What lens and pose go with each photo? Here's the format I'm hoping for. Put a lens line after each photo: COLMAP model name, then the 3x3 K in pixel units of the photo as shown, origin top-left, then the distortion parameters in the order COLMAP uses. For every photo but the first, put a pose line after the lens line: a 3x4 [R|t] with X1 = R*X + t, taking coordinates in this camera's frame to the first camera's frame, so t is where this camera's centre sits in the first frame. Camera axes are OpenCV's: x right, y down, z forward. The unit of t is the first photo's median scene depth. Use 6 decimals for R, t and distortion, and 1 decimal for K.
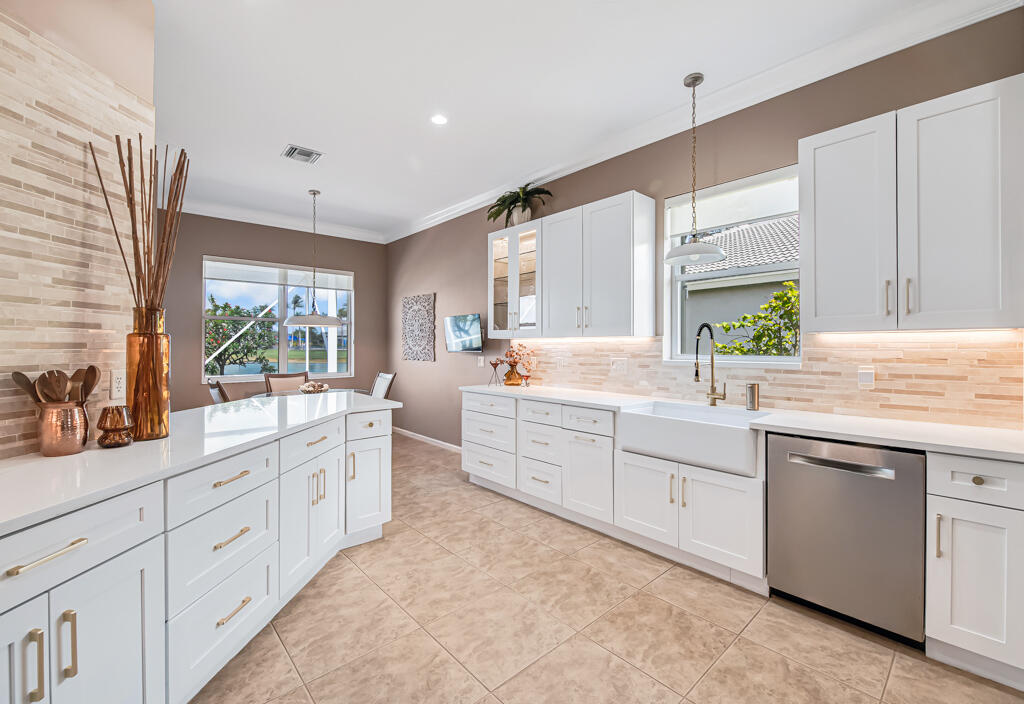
lens RADIAL K [[428.1, 0, 513.4], [0, 428.1, 337.7], [0, 0, 1]] dist [-0.022848, -0.000681]
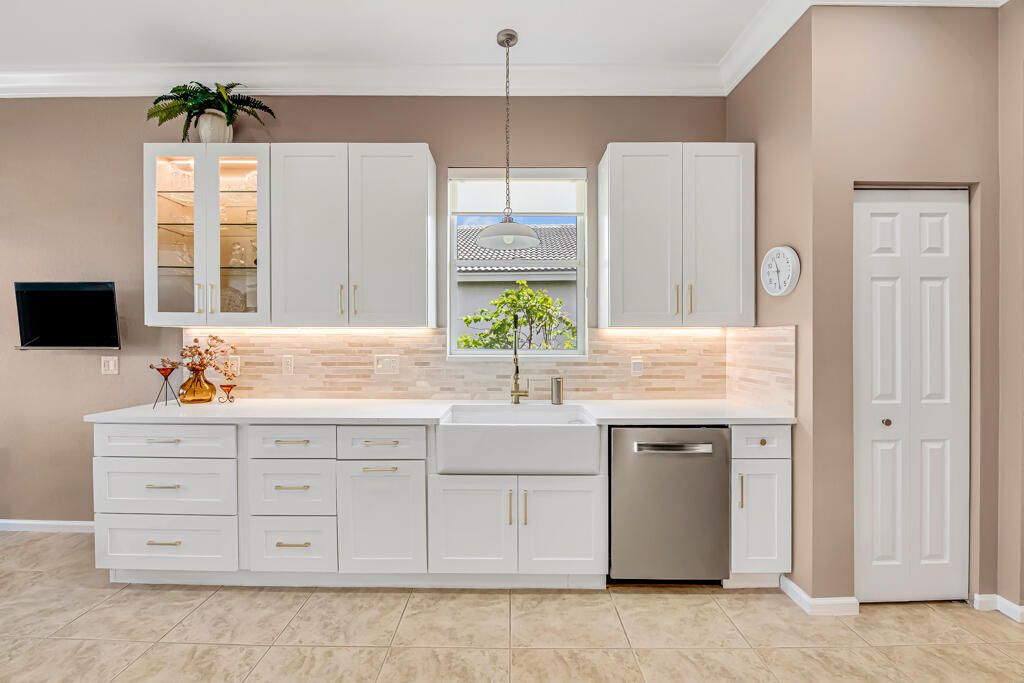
lens RADIAL K [[416.5, 0, 506.9], [0, 416.5, 344.0], [0, 0, 1]] dist [-0.019175, -0.001061]
pose [[0.670851, -0.006417, 0.741564, -0.216464], [-0.015886, 0.999609, 0.023021, 0.009114], [-0.741422, -0.027224, 0.670487, 0.406909]]
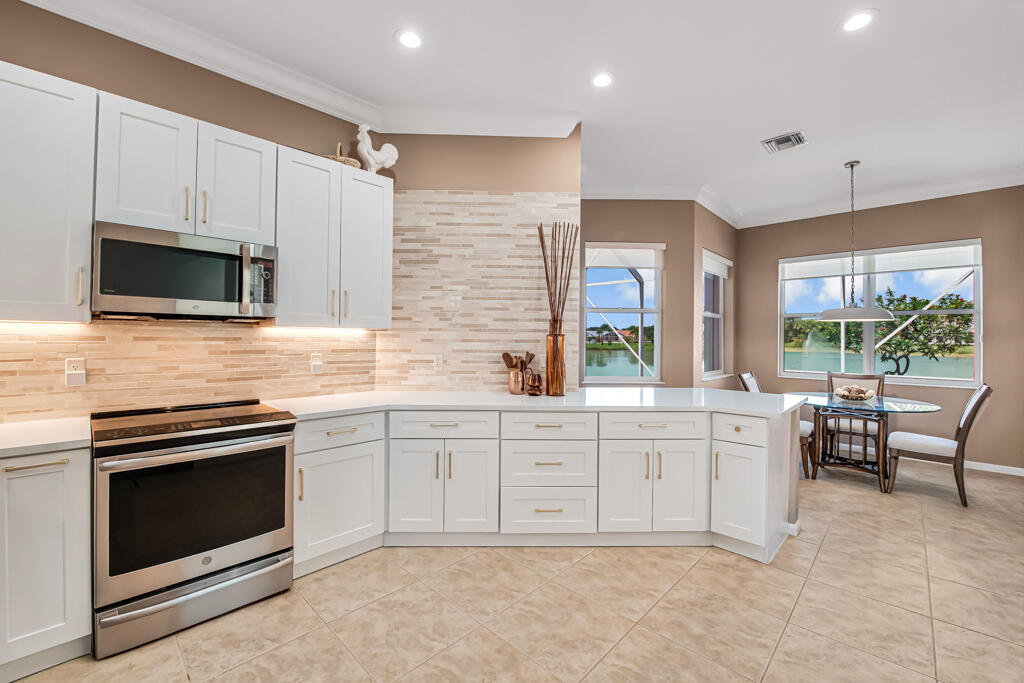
lens RADIAL K [[416.5, 0, 512.6], [0, 416.5, 332.7], [0, 0, 1]] dist [-0.019175, -0.001061]
pose [[0.084433, -0.011687, -0.996361, 0.517711], [0.009607, 0.999894, -0.010914, -0.000442], [0.996383, -0.008650, 0.084536, 0.436264]]
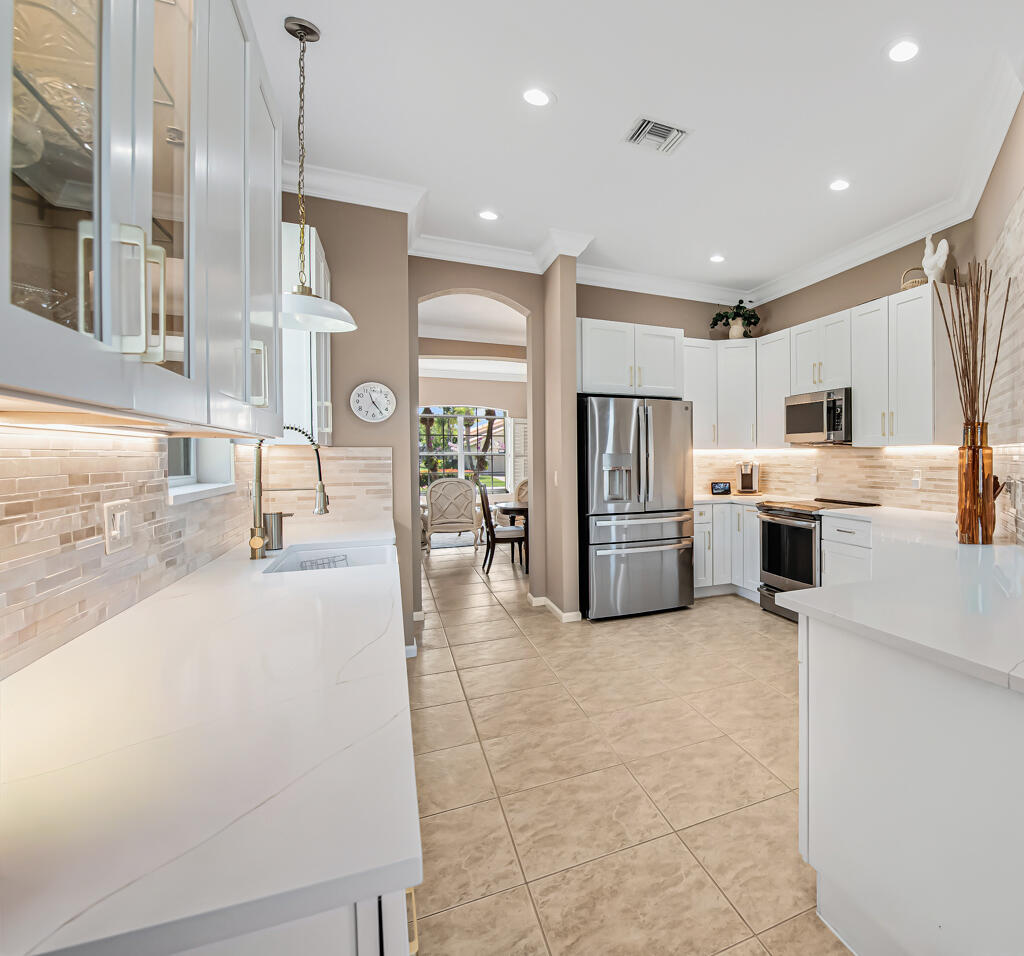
lens RADIAL K [[592.3, 0, 714.0], [0, 592.3, 464.7], [0, 0, 1]] dist [-0.006458, -0.006358]
pose [[-0.977593, -0.001071, 0.210502, -0.338260], [-0.001894, 0.999991, -0.003705, 0.027569], [-0.210497, -0.004021, -0.977586, 1.667547]]
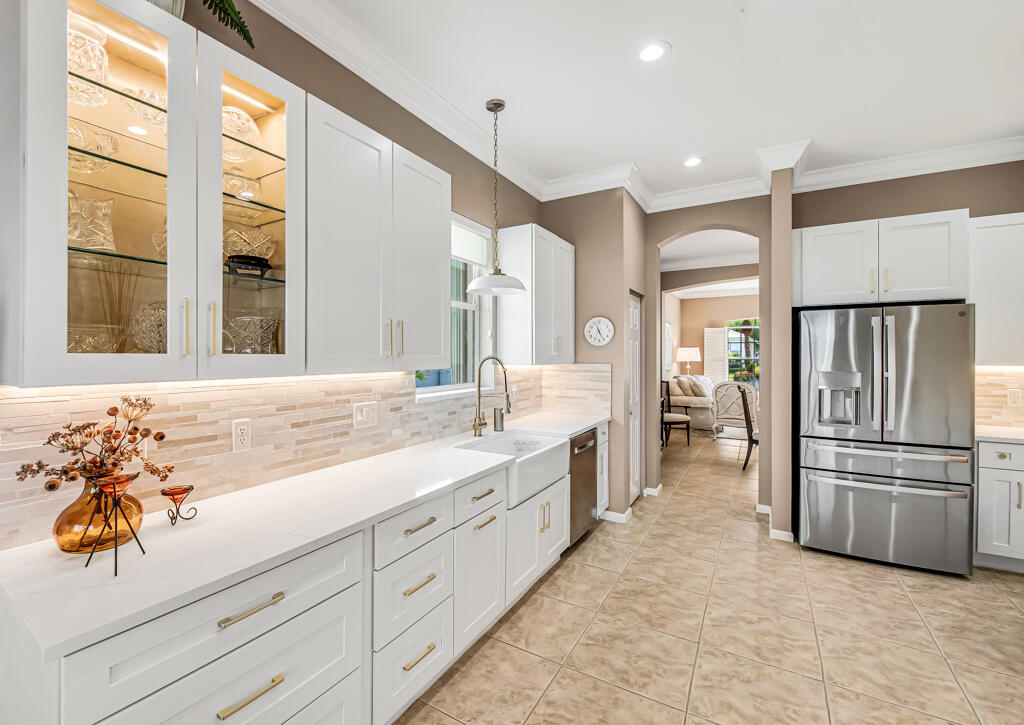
lens RADIAL K [[441.4, 0, 468.7], [0, 441.4, 358.8], [0, 0, 1]] dist [-0.016059, -0.001245]
pose [[-0.256599, -0.009748, 0.966469, -0.538235], [-0.017537, 0.999831, 0.005428, -0.030337], [-0.966359, -0.015556, -0.256727, 1.284385]]
